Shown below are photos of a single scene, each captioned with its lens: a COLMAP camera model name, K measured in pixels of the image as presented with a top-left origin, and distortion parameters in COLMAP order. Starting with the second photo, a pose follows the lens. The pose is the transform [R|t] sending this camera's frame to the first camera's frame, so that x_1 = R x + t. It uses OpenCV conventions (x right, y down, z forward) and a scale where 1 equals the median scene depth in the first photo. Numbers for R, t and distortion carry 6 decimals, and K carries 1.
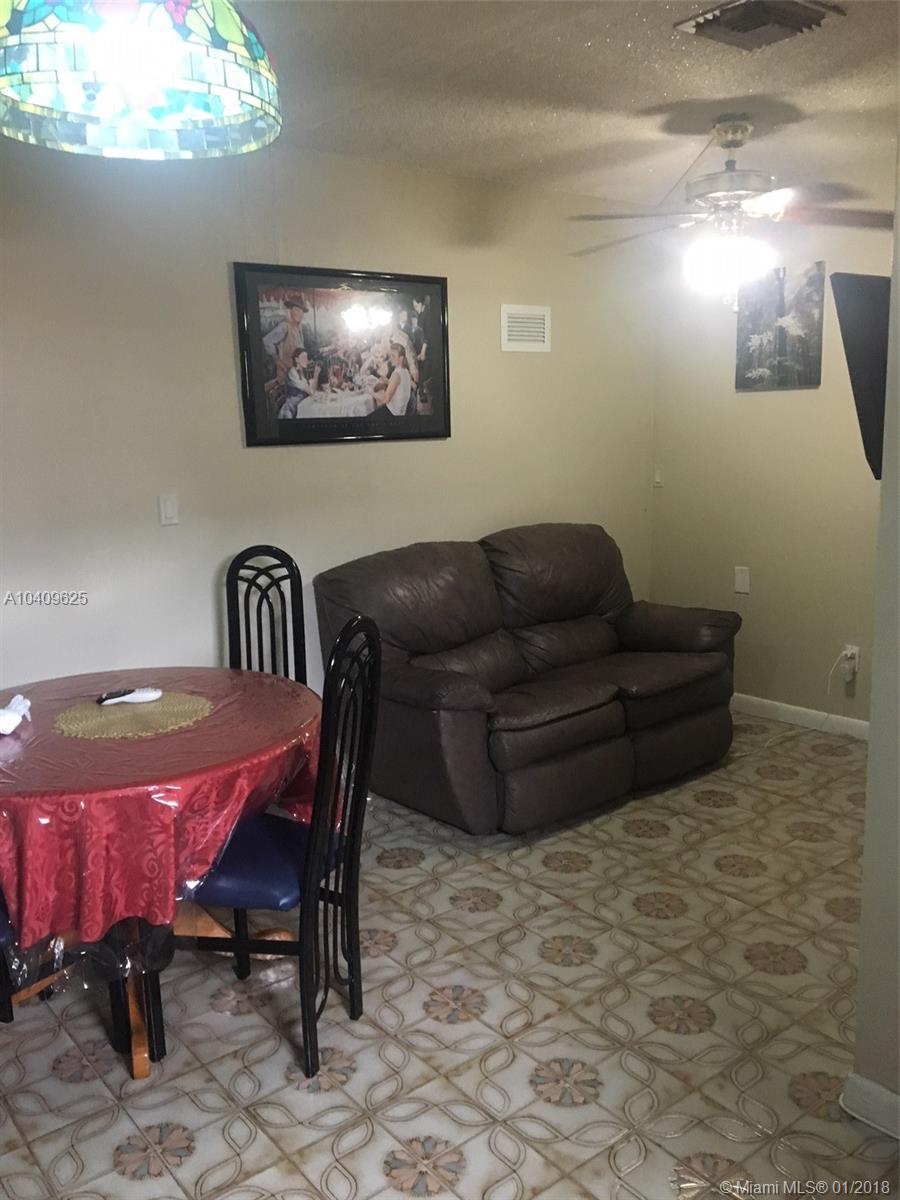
lens RADIAL K [[1009.4, 0, 451.8], [0, 1009.4, 600.4], [0, 0, 1]] dist [0.101013, -0.146981]
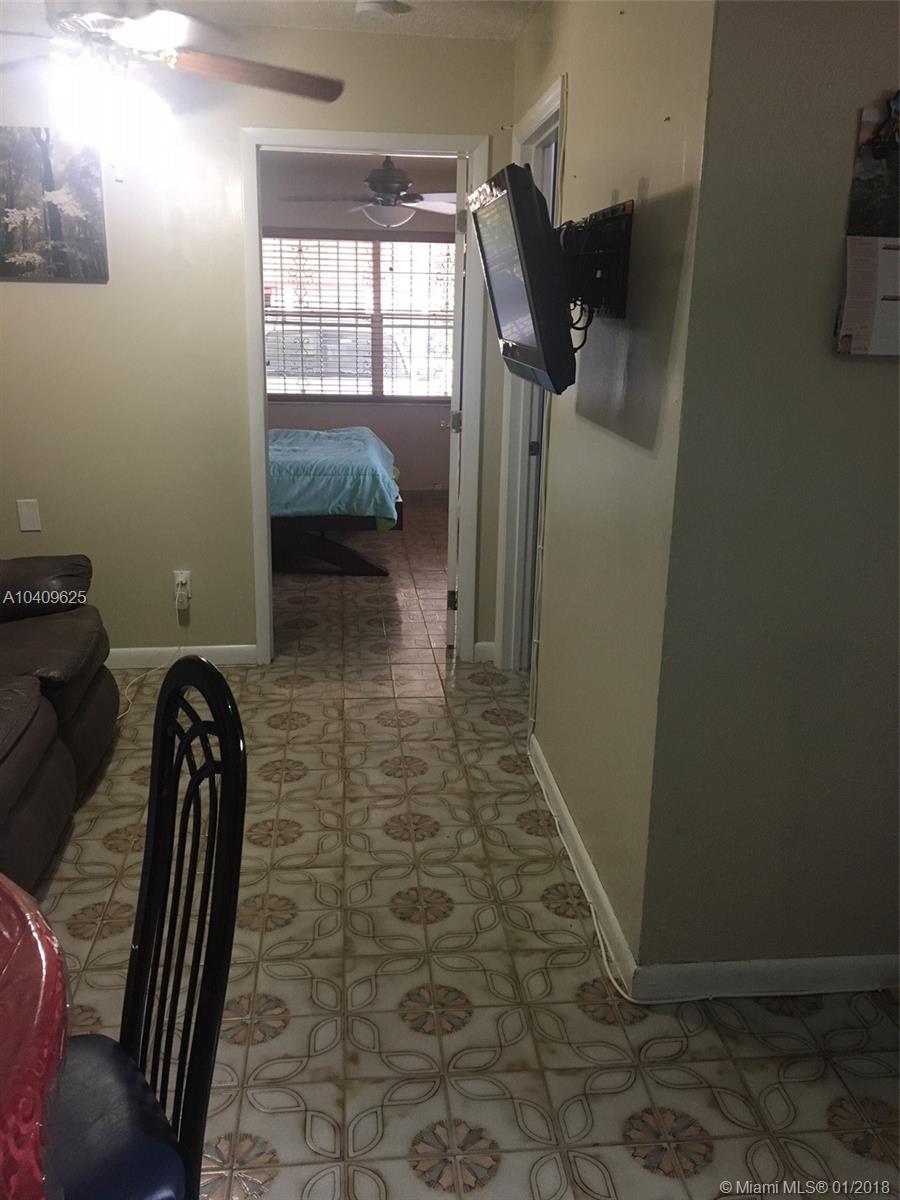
lens RADIAL K [[1011.0, 0, 449.2], [0, 1011.0, 597.6], [0, 0, 1]] dist [0.102067, -0.150646]
pose [[0.544701, -0.194012, 0.815880, -0.281104], [0.121071, 0.980873, 0.152417, -0.051457], [-0.829845, 0.015758, 0.557772, 0.327825]]
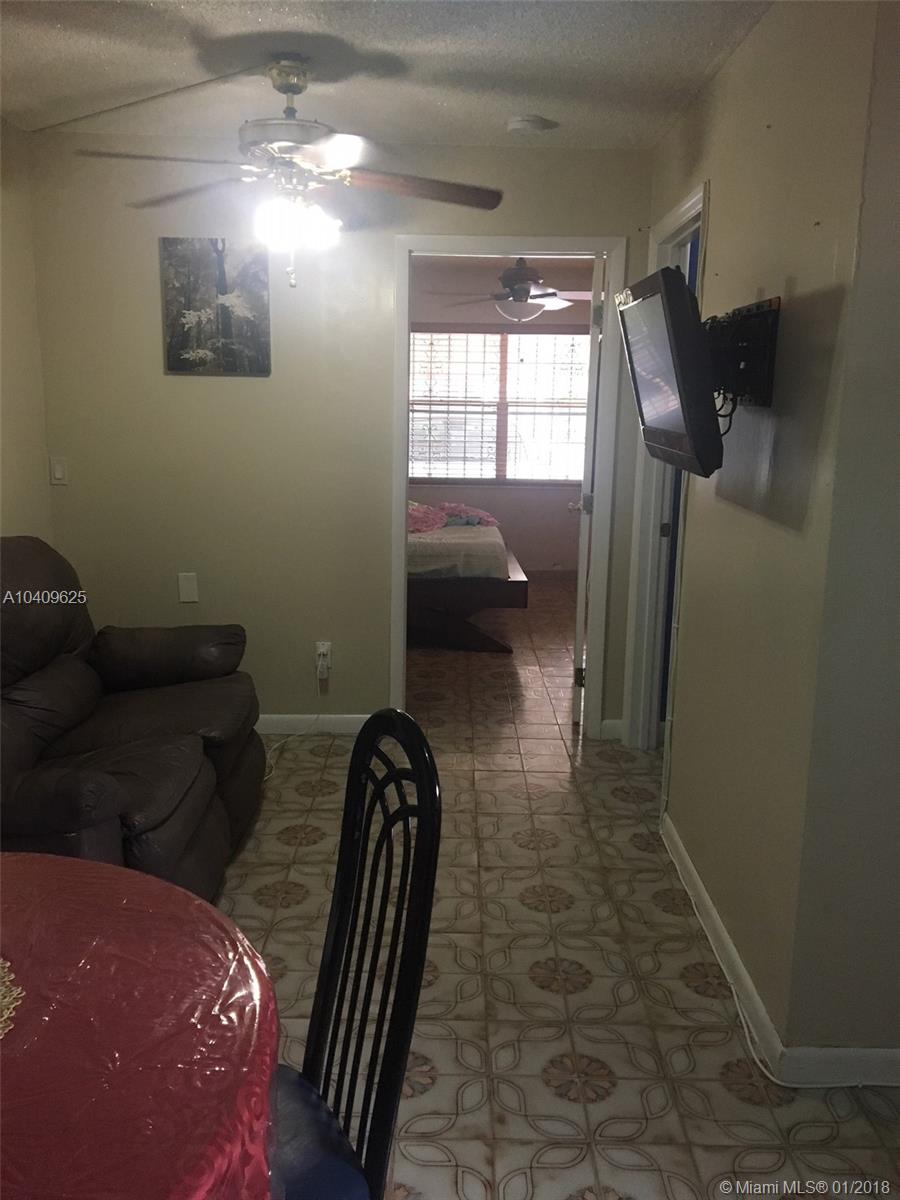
lens RADIAL K [[1009.4, 0, 451.8], [0, 1009.4, 600.4], [0, 0, 1]] dist [0.101013, -0.146981]
pose [[0.629911, -0.119302, 0.767450, -0.322020], [0.109866, 0.991883, 0.064015, -0.052316], [-0.768857, 0.043993, 0.637905, 0.330801]]
